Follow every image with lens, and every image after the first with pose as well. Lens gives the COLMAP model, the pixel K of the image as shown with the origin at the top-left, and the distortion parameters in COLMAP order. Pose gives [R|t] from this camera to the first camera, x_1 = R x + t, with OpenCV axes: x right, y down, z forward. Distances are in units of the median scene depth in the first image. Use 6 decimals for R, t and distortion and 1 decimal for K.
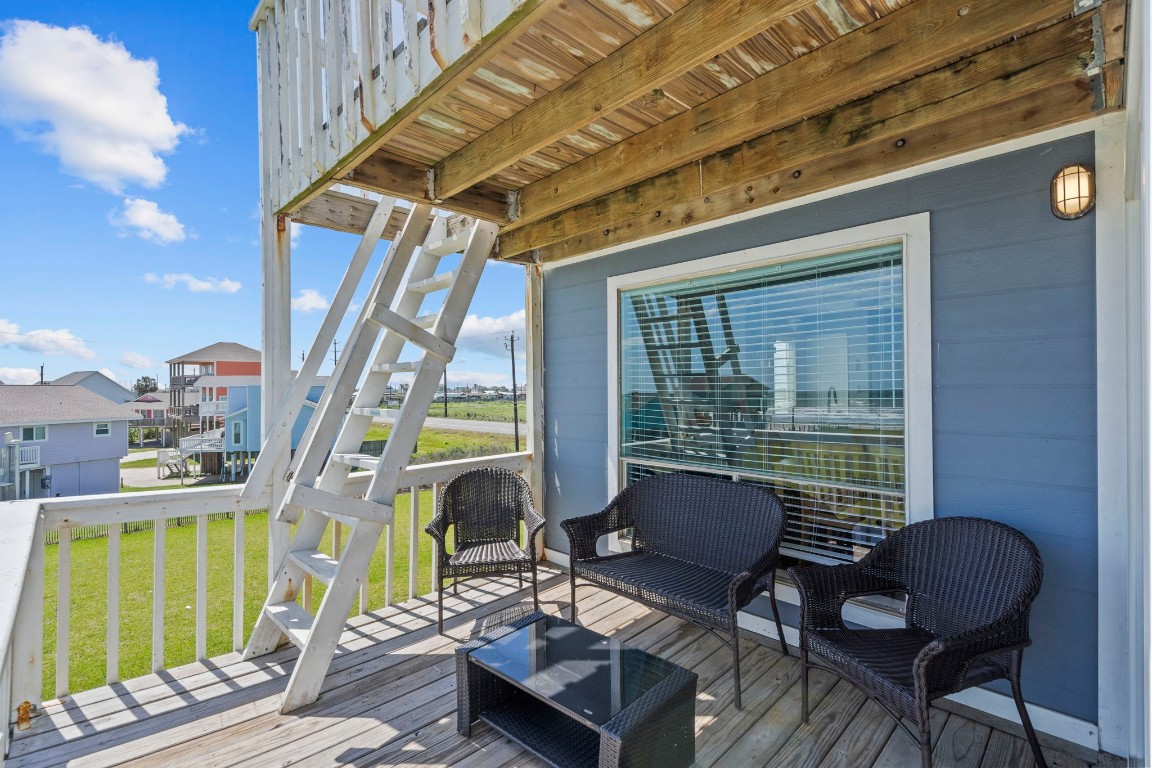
lens RADIAL K [[528.0, 0, 577.2], [0, 528.0, 383.3], [0, 0, 1]] dist [-0.001106, 0.000696]
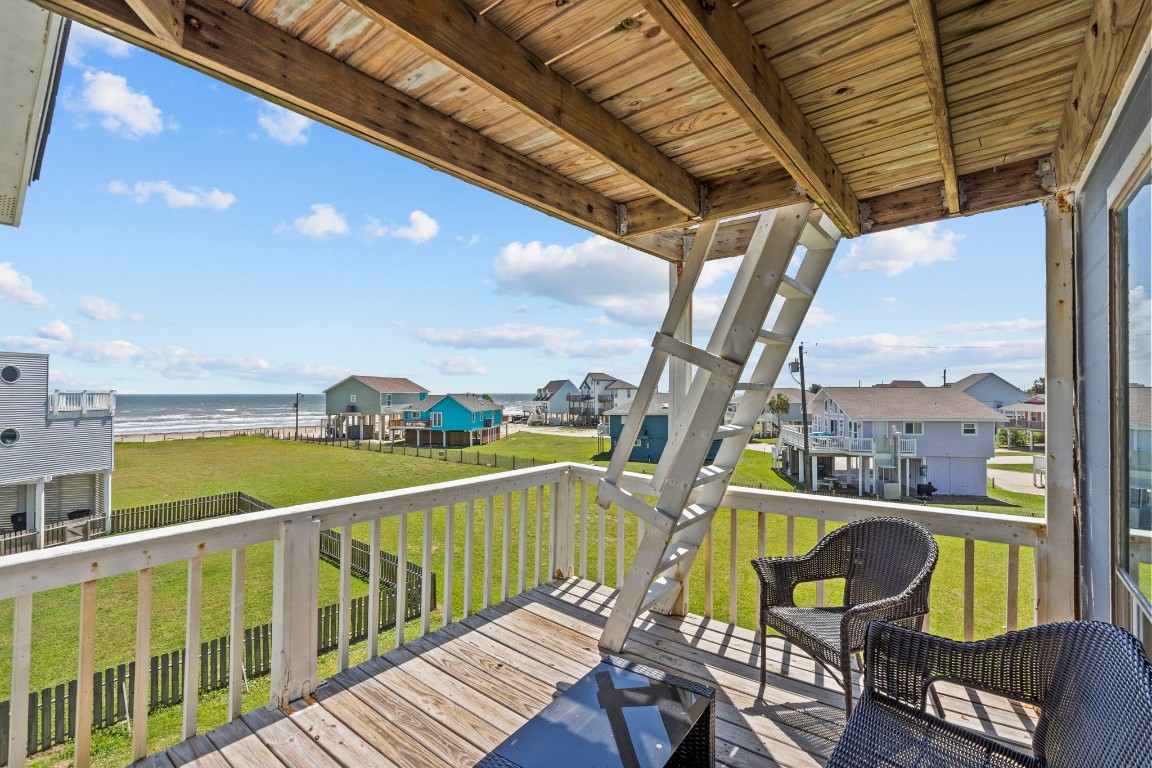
lens RADIAL K [[528.0, 0, 578.1], [0, 528.0, 385.2], [0, 0, 1]] dist [-0.001106, 0.000696]
pose [[0.144050, -0.018158, -0.989404, 0.657469], [-0.007295, 0.999785, -0.019411, -0.007533], [0.989544, 0.010014, 0.143886, 0.634341]]
